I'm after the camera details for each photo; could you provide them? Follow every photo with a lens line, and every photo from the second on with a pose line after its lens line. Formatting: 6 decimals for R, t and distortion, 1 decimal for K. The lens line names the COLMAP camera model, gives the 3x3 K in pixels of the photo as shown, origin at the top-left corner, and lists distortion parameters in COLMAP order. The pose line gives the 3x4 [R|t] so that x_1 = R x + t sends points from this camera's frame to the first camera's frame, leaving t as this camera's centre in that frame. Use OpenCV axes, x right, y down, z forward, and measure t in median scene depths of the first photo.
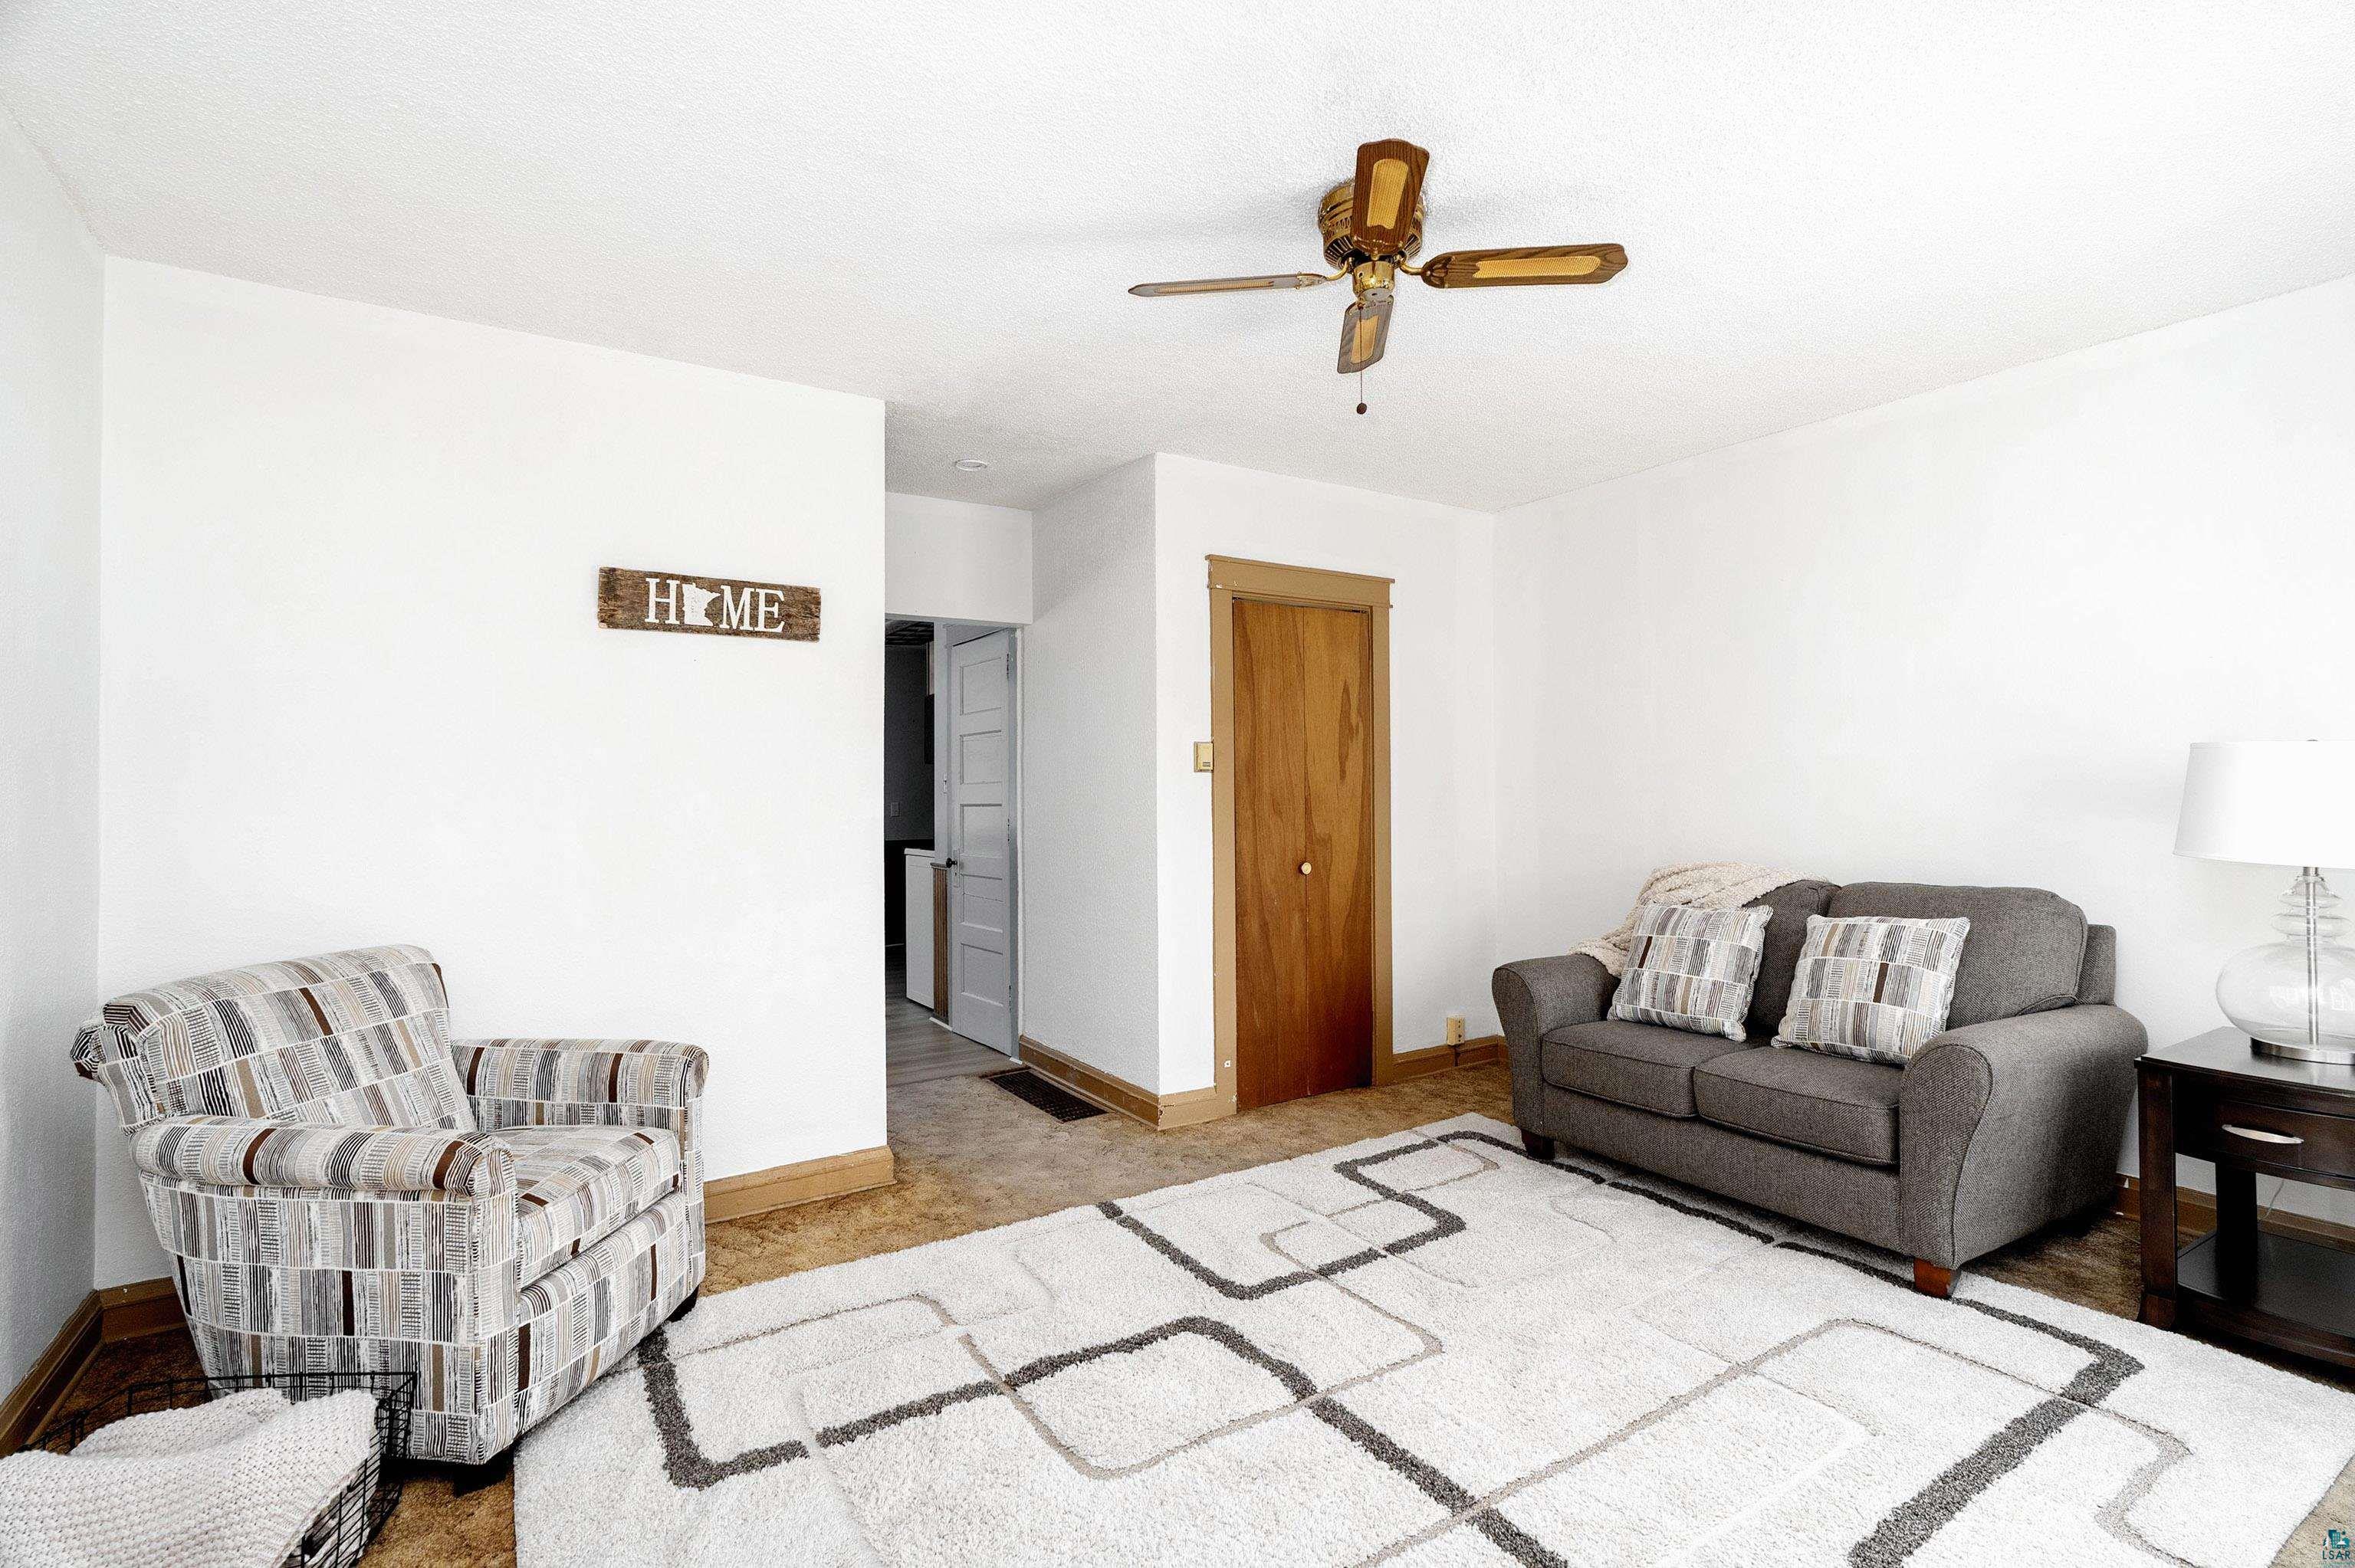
lens RADIAL K [[1097.4, 0, 1165.5], [0, 1097.4, 777.9], [0, 0, 1]] dist [-0.000725, 0.000166]
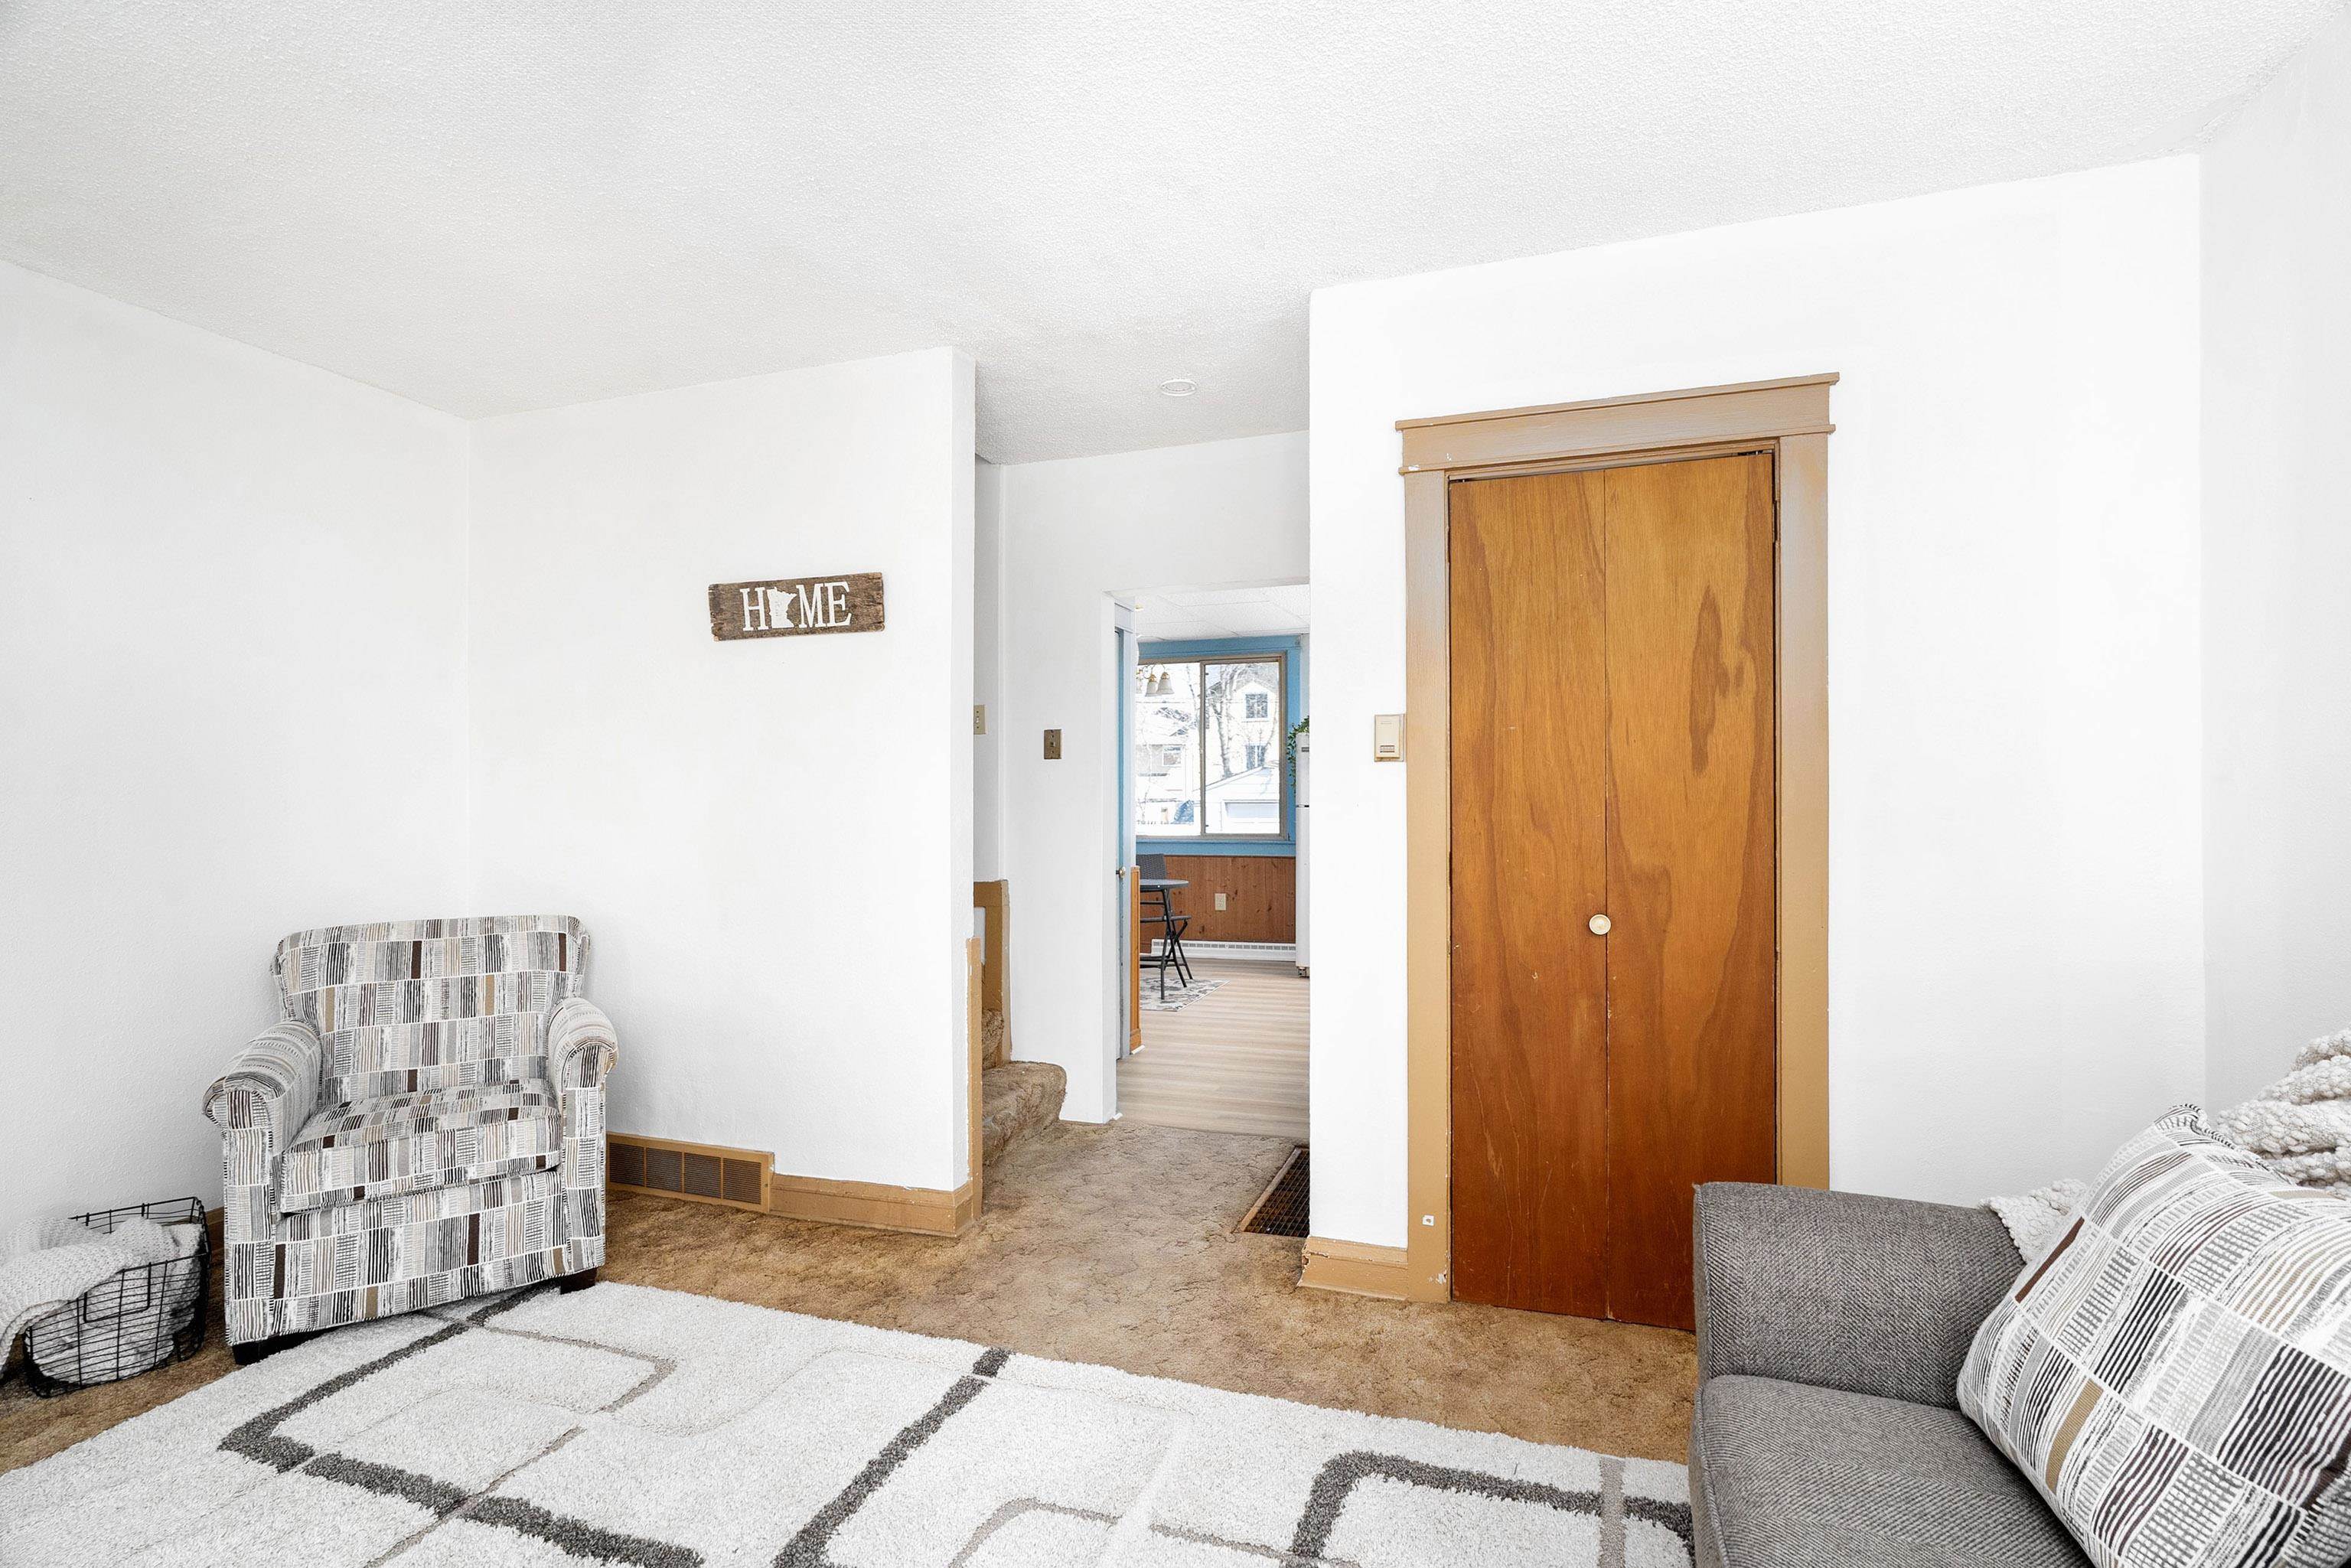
lens RADIAL K [[1087.6, 0, 1179.2], [0, 1087.6, 793.8], [0, 0, 1]] dist [-0.009019, -0.000245]
pose [[0.634405, 0.002298, -0.772998, 0.593987], [0.010681, 0.999874, 0.011739, 0.006701], [0.772927, -0.015704, 0.634300, 0.652830]]
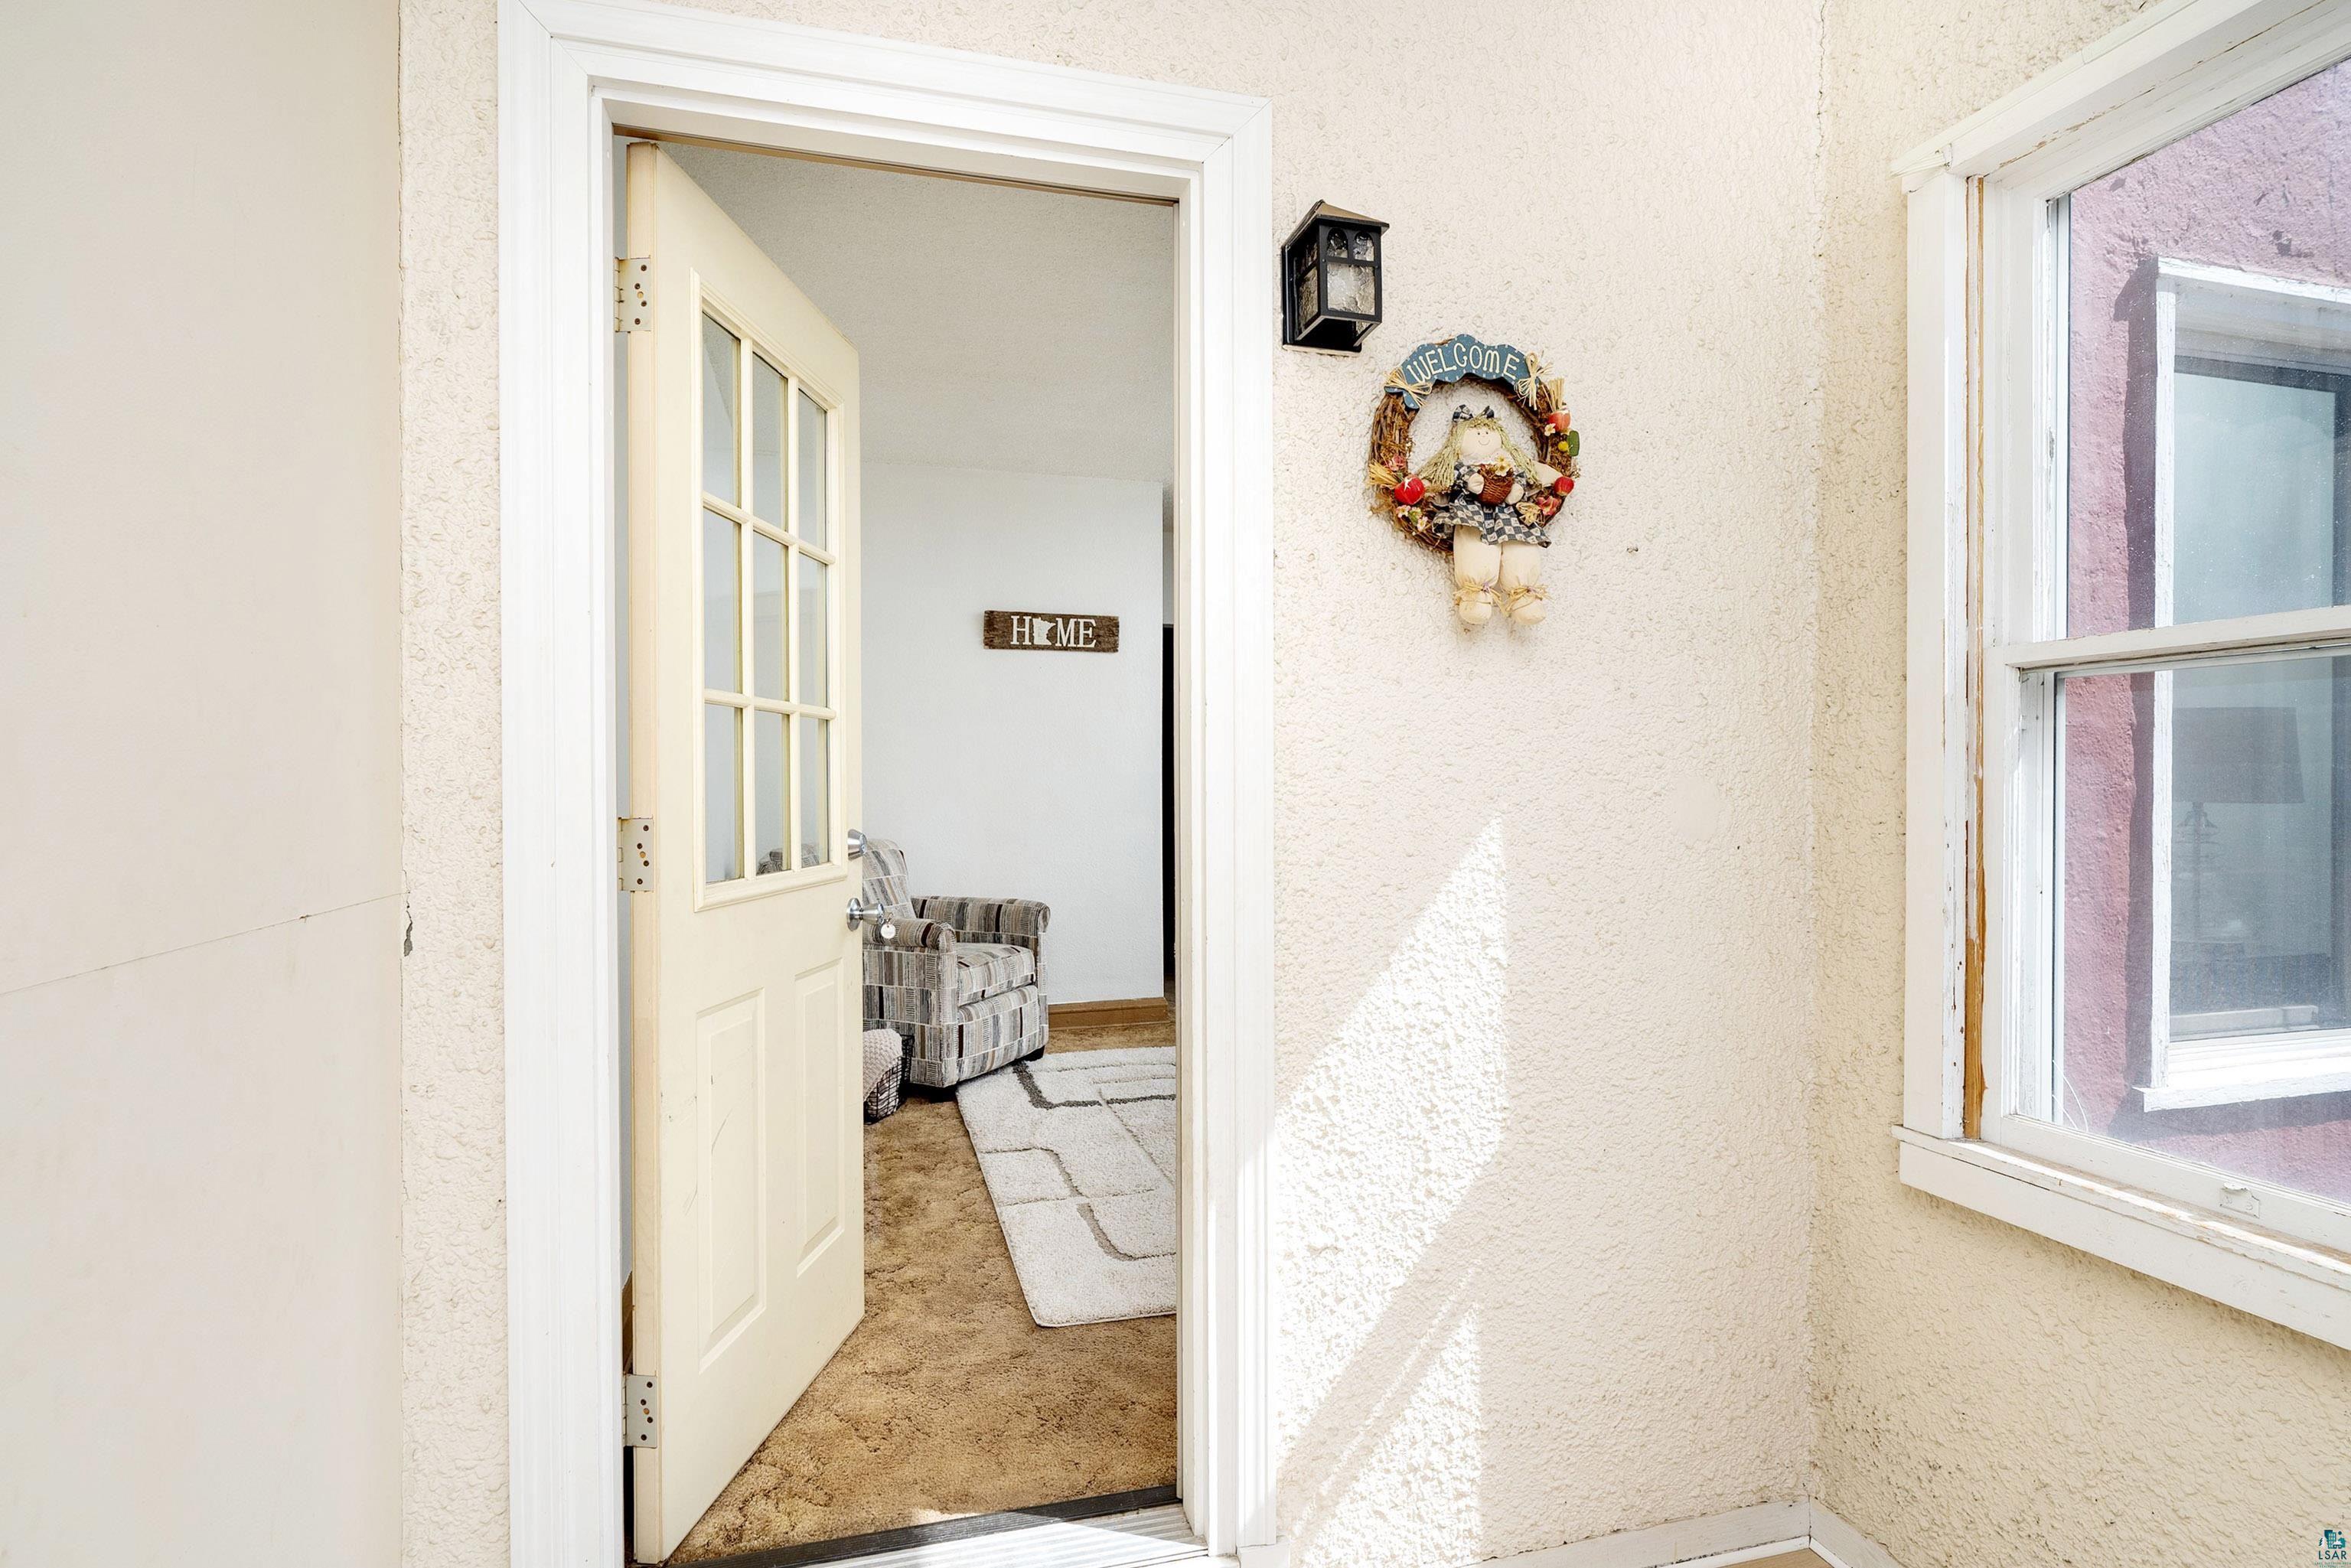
lens RADIAL K [[1212.1, 0, 1175.5], [0, 1212.1, 784.0], [0, 0, 1]] dist [0.000369, -0.000002]
pose [[0.959861, 0.002077, -0.280469, 0.230542], [0.000159, 0.999968, 0.007949, 0.042286], [0.280477, -0.007674, 0.959830, -0.580999]]
